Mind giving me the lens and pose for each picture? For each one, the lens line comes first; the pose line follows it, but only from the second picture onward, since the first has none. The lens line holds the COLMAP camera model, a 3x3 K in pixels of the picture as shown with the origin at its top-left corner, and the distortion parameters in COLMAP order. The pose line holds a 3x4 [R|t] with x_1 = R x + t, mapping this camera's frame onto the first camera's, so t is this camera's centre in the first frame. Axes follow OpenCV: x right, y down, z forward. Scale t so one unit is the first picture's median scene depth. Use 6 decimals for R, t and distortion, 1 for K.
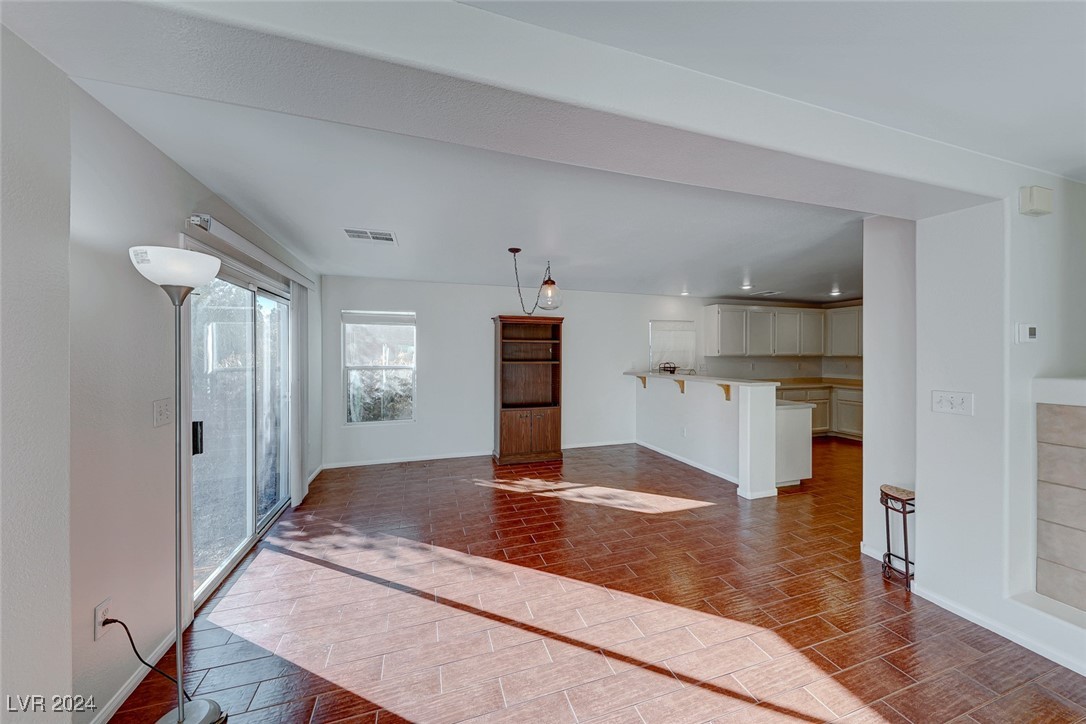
lens RADIAL K [[370.1, 0, 539.9], [0, 370.1, 357.6], [0, 0, 1]] dist [0.003411, -0.000213]
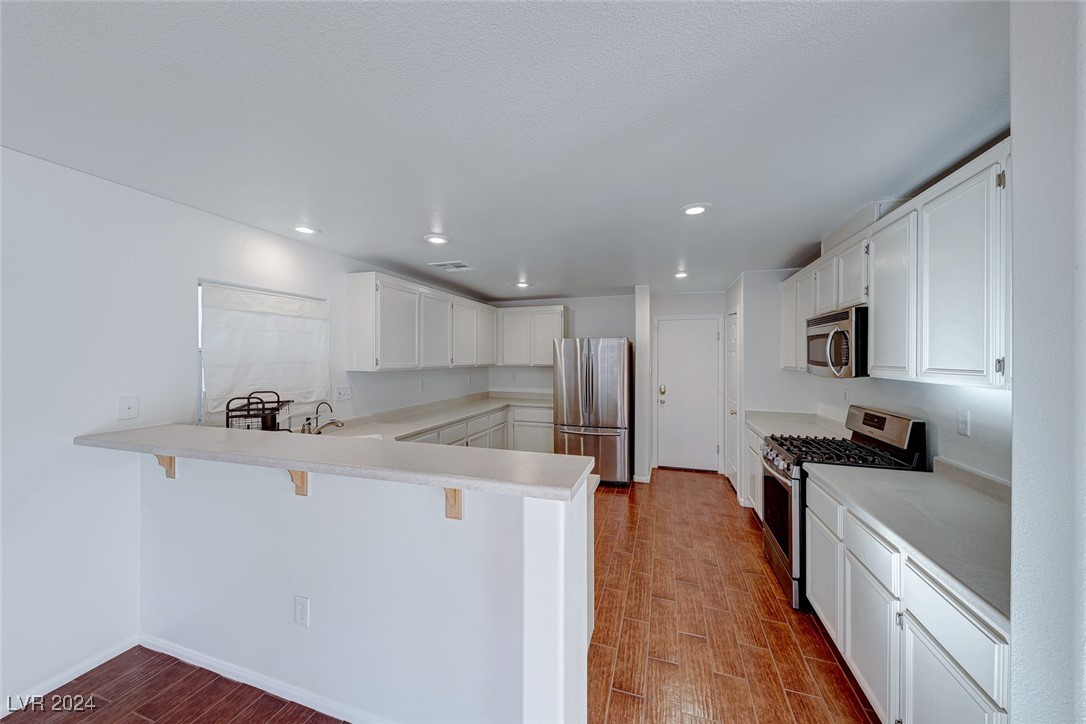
lens RADIAL K [[374.2, 0, 538.3], [0, 374.2, 356.4], [0, 0, 1]] dist [0.001293, -0.000117]
pose [[0.596609, 0.003371, 0.802525, 0.252159], [0.006158, 0.999943, -0.008779, -0.024148], [-0.802508, 0.010180, 0.596554, 0.646742]]
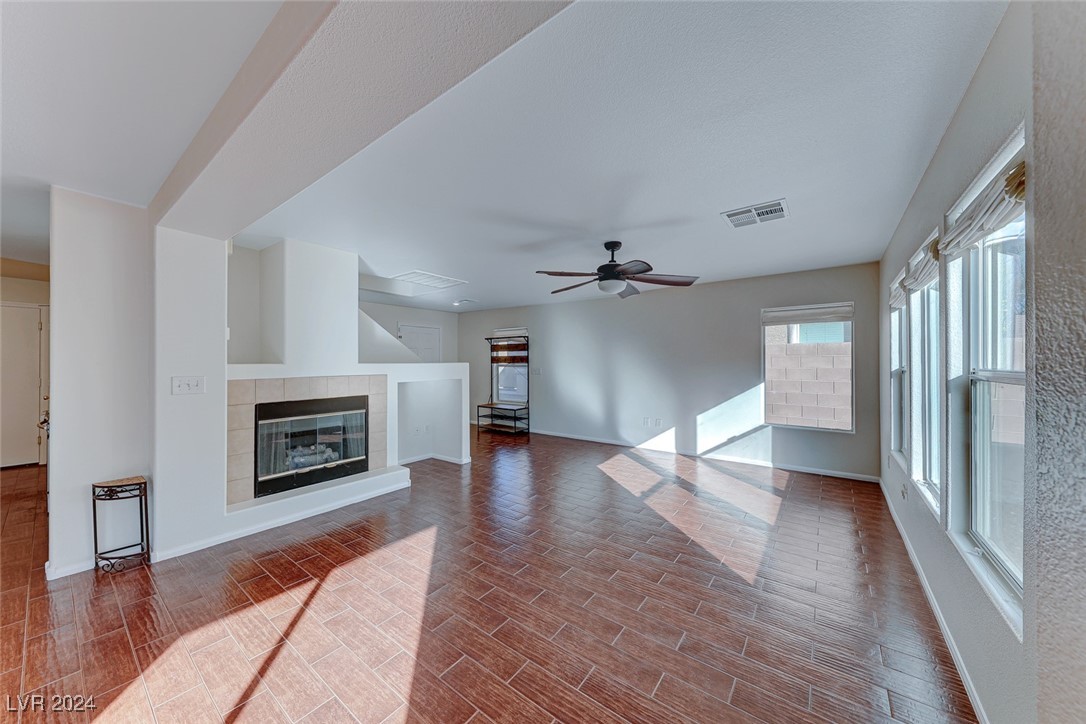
lens RADIAL K [[371.5, 0, 540.8], [0, 371.5, 361.1], [0, 0, 1]] dist [0.007145, -0.000057]
pose [[-0.567179, 0.004031, 0.823585, -0.260796], [0.010609, 0.999941, 0.002412, 0.021237], [-0.823526, 0.010105, -0.567188, 0.317557]]
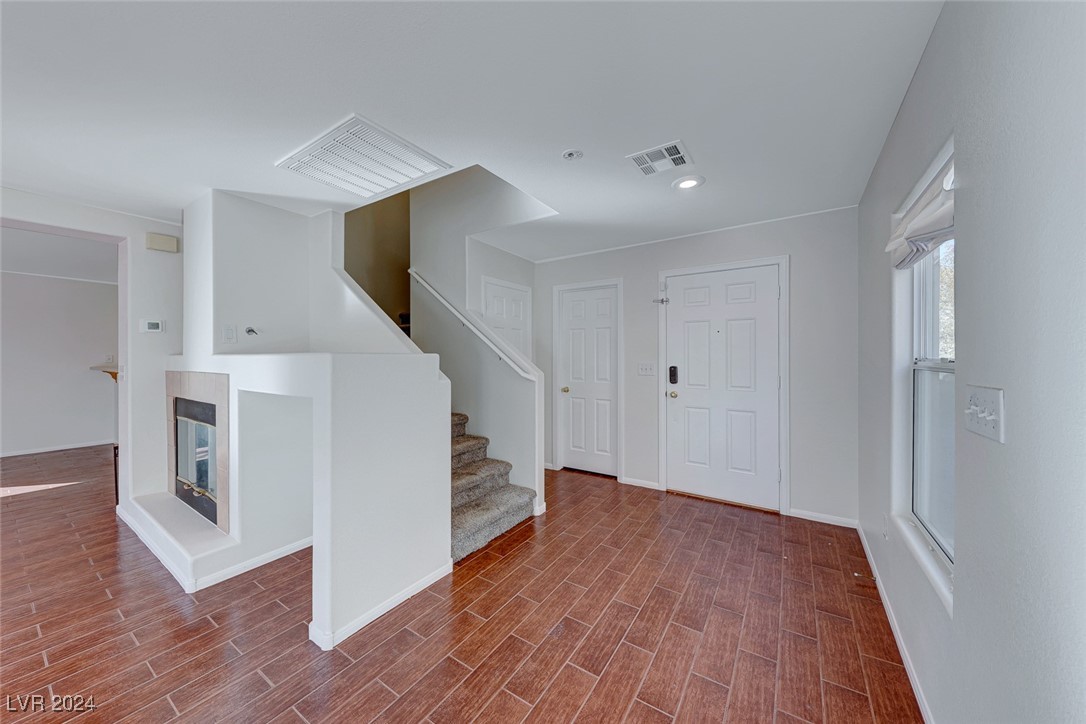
lens RADIAL K [[378.1, 0, 531.2], [0, 378.1, 357.8], [0, 0, 1]] dist [0.025464, 0.000042]
pose [[0.795969, -0.007433, 0.605292, 0.640991], [0.007951, 0.999967, 0.001824, 0.030620], [-0.605285, 0.003361, 0.796002, -0.507960]]
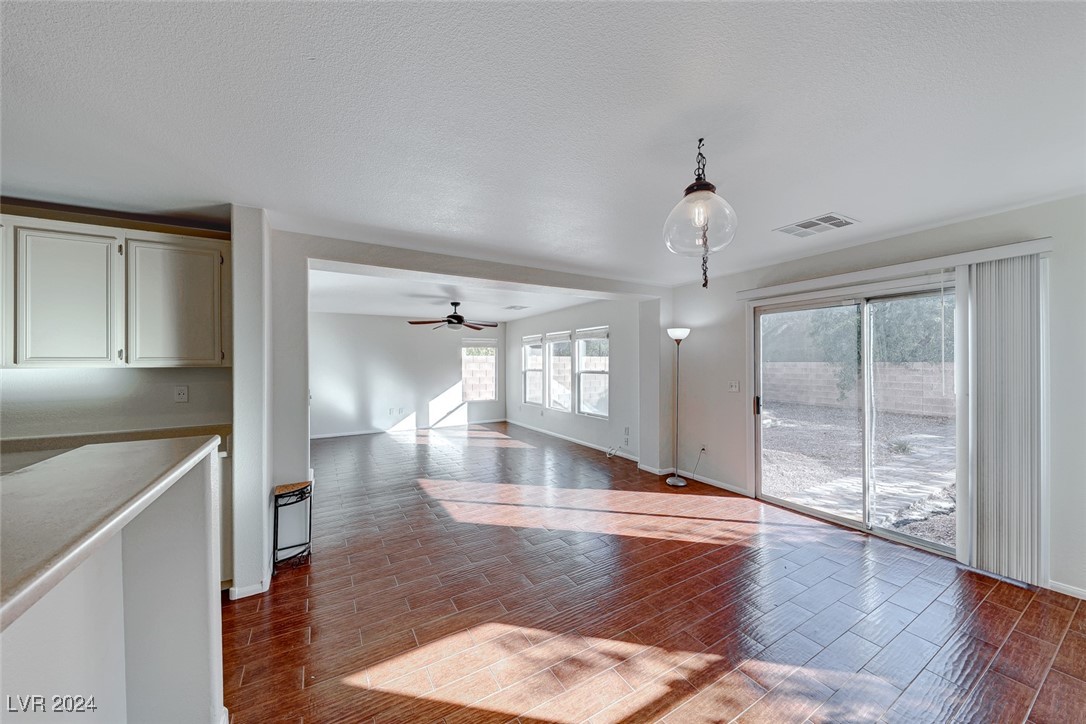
lens RADIAL K [[379.0, 0, 538.5], [0, 379.0, 362.6], [0, 0, 1]] dist [-0.004060, -0.000163]
pose [[-0.978084, 0.005782, -0.208131, 0.241882], [0.003577, 0.999933, 0.010970, -0.010312], [0.208181, 0.009985, -0.978039, 1.128227]]
